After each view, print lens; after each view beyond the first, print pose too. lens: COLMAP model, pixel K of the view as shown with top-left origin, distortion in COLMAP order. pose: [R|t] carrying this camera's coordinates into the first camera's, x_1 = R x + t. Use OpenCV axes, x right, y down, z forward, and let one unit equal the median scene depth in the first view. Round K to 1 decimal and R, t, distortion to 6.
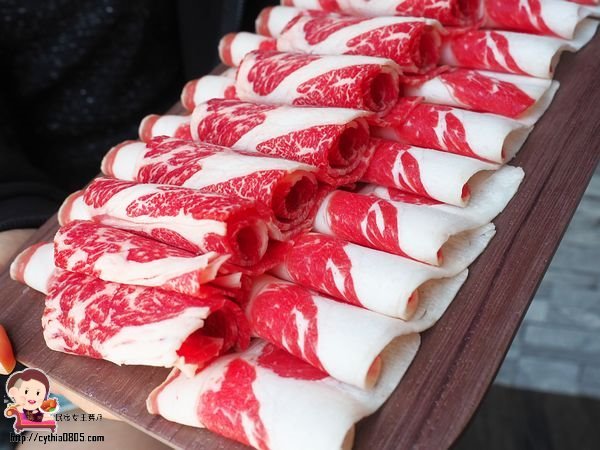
lens RADIAL K [[698.8, 0, 300.0], [0, 698.8, 225.0], [0, 0, 1]] dist [-0.014089, -0.014687]
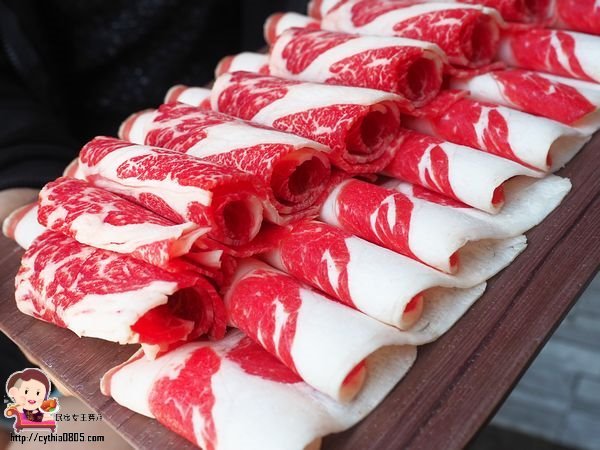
lens RADIAL K [[698.8, 0, 300.0], [0, 698.8, 225.0], [0, 0, 1]] dist [-0.014089, -0.014687]
pose [[0.987358, 0.123710, -0.099099, 0.088102], [-0.126371, 0.991760, -0.021020, 0.038662], [0.095682, 0.033278, 0.994856, 0.118357]]
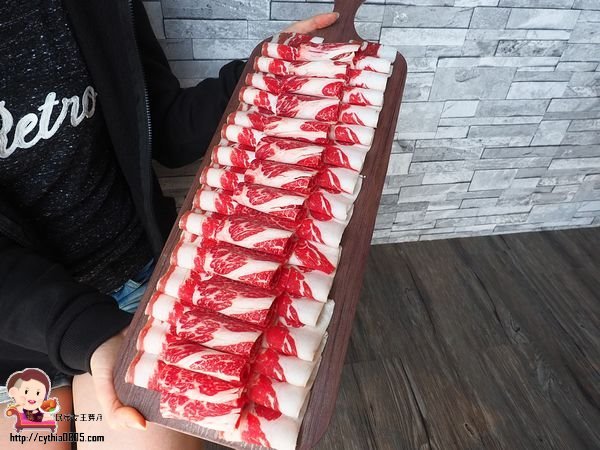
lens RADIAL K [[452.0, 0, 300.0], [0, 452.0, 225.0], [0, 0, 1]] dist [-0.025741, 0.001383]
pose [[0.935275, -0.188804, 0.299356, -0.268769], [0.080554, 0.937184, 0.339408, -1.006044], [-0.344633, -0.293326, 0.891733, -0.400981]]
